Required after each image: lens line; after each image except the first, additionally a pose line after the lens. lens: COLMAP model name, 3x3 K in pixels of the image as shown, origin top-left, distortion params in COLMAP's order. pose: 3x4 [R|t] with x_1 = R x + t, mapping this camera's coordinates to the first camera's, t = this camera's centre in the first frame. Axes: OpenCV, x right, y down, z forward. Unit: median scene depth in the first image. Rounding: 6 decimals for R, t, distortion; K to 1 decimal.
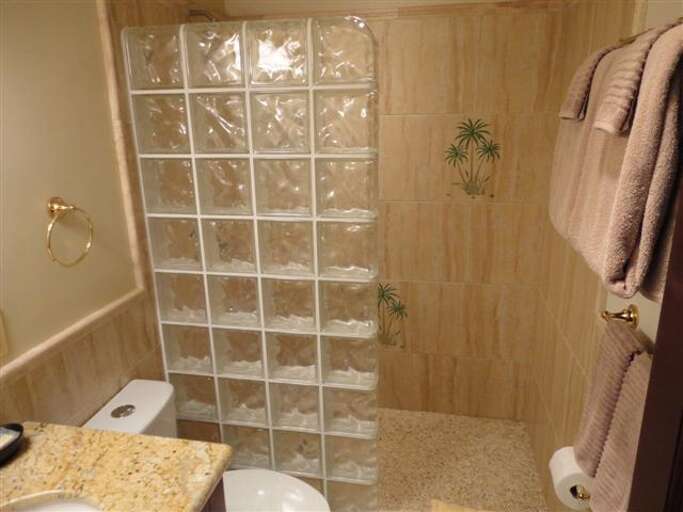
lens RADIAL K [[489.4, 0, 341.5], [0, 489.4, 256.0], [0, 0, 1]] dist [-0.003980, 0.000731]
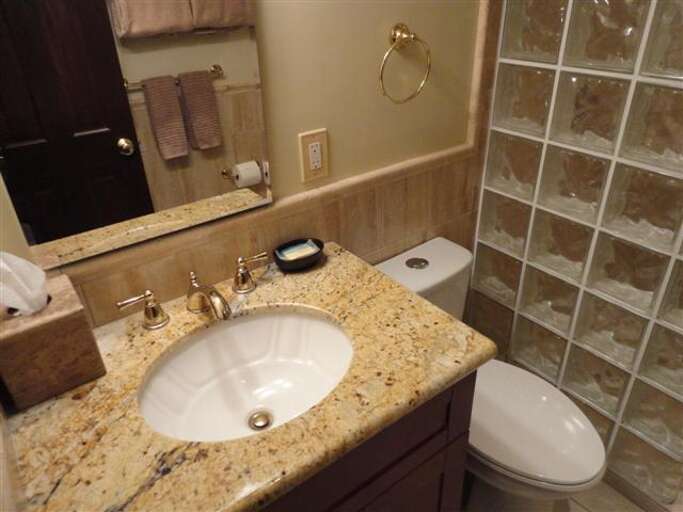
lens RADIAL K [[489.4, 0, 341.5], [0, 489.4, 256.0], [0, 0, 1]] dist [-0.003980, 0.000731]
pose [[0.735768, 0.331998, -0.590274, 0.018388], [-0.168756, 0.933980, 0.314964, 0.013709], [0.655871, -0.132128, 0.743219, 0.136052]]
